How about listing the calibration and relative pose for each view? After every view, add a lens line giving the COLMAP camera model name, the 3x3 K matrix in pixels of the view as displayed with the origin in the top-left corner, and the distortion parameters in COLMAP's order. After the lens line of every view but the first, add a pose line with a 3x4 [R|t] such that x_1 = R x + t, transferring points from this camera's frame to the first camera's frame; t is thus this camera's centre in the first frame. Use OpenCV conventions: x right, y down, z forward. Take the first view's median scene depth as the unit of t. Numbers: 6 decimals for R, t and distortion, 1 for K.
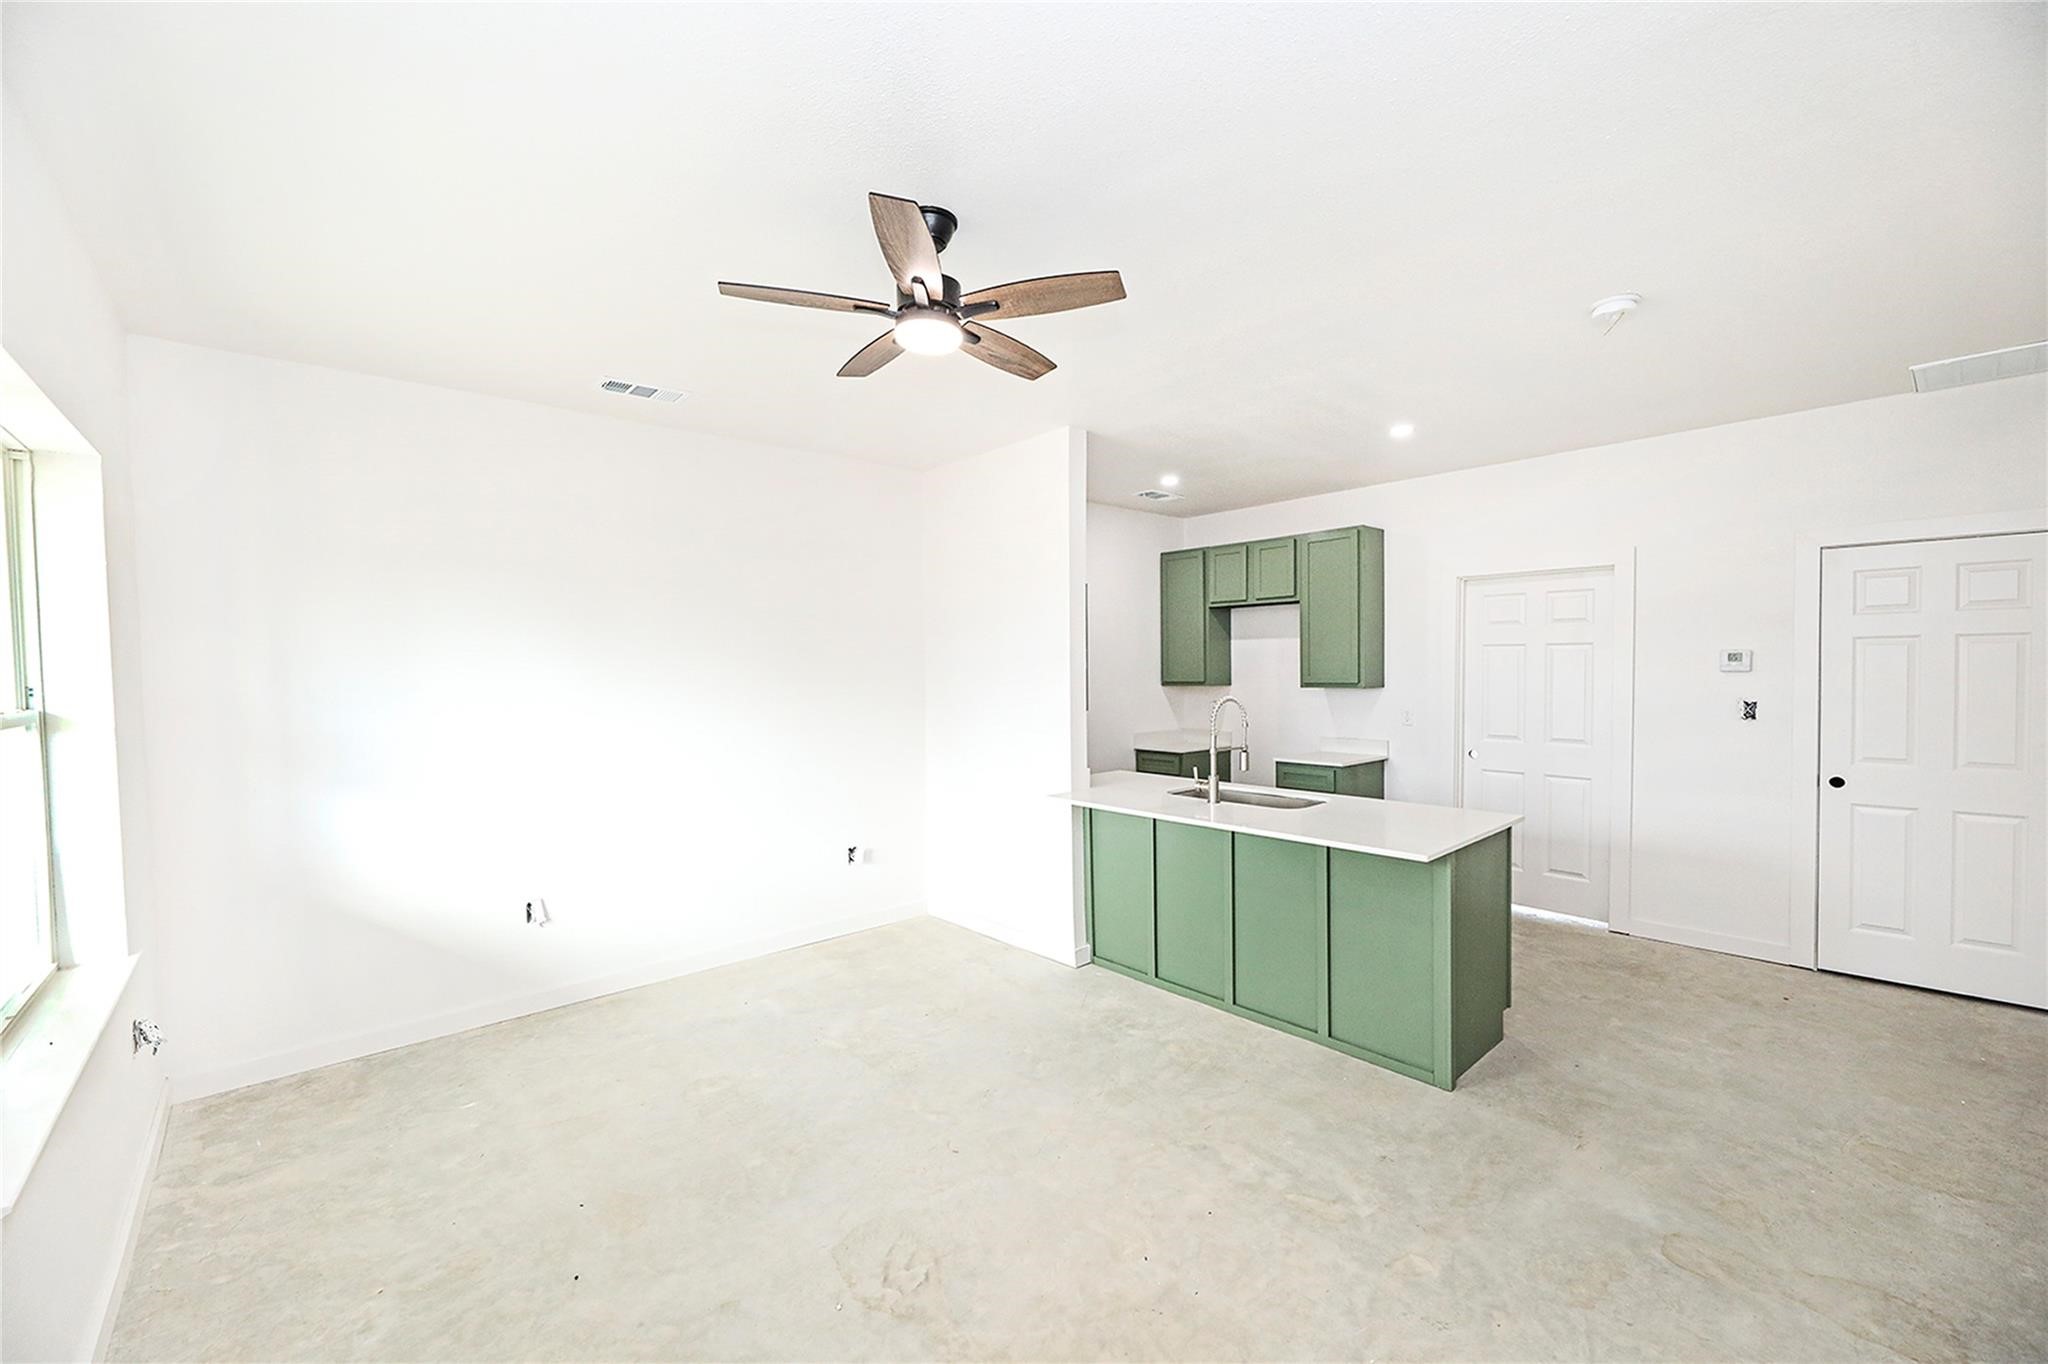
lens RADIAL K [[823.7, 0, 1022.0], [0, 823.7, 687.6], [0, 0, 1]] dist [0.001210, -0.003399]
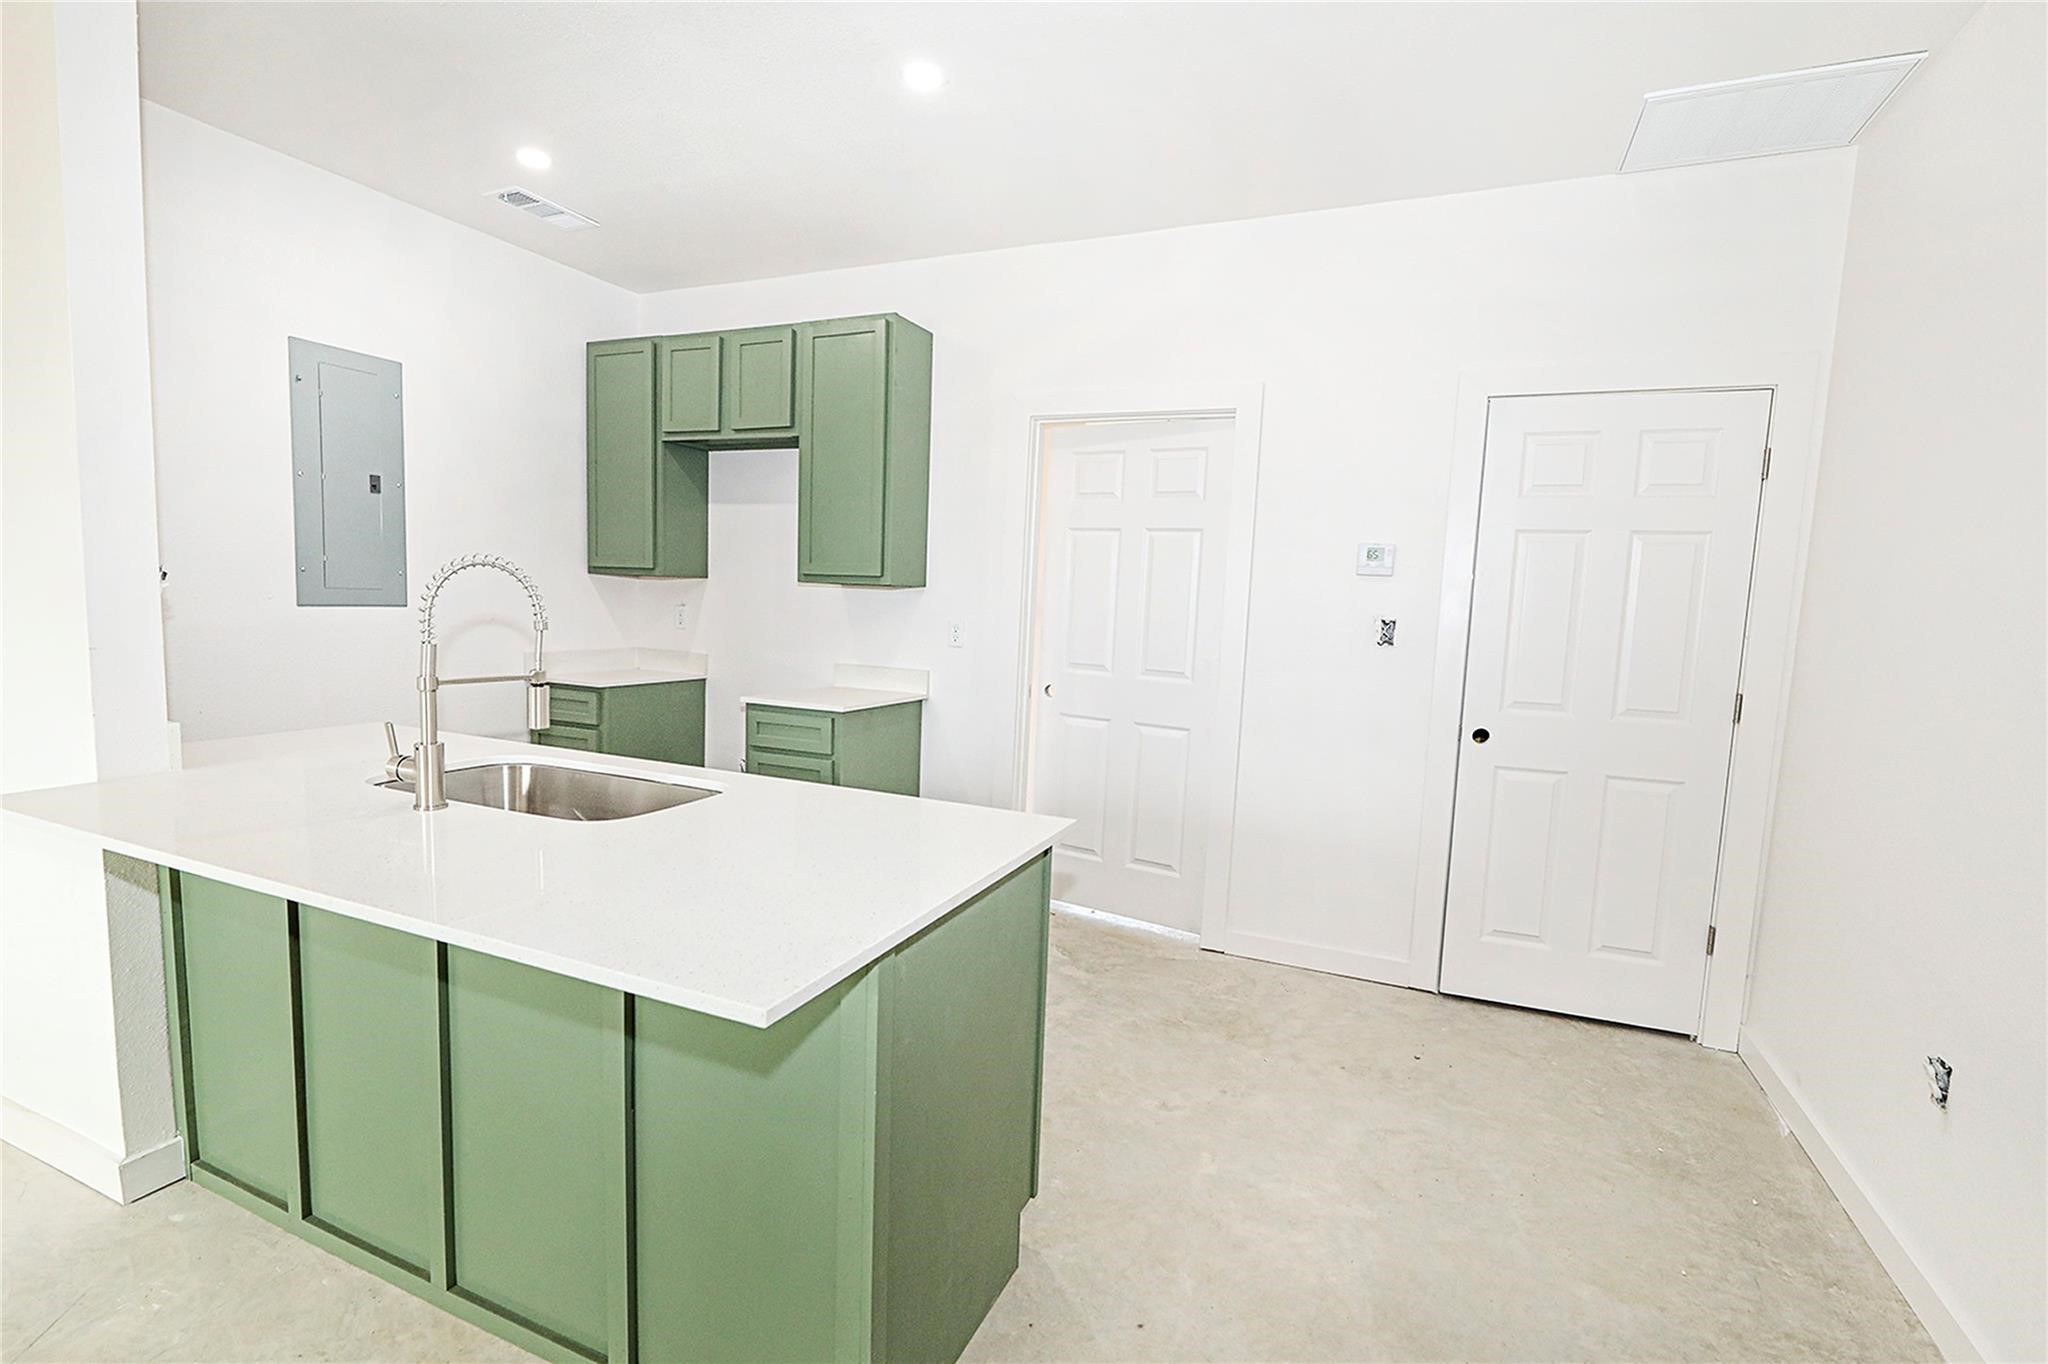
lens RADIAL K [[943.0, 0, 1024.0], [0, 943.0, 682.0], [0, 0, 1]] dist [-0.000046, -0.000130]
pose [[0.908213, 0.009750, 0.418394, 0.213505], [-0.040503, 0.997083, 0.064685, 0.023515], [-0.416543, -0.075694, 0.905959, 0.314541]]
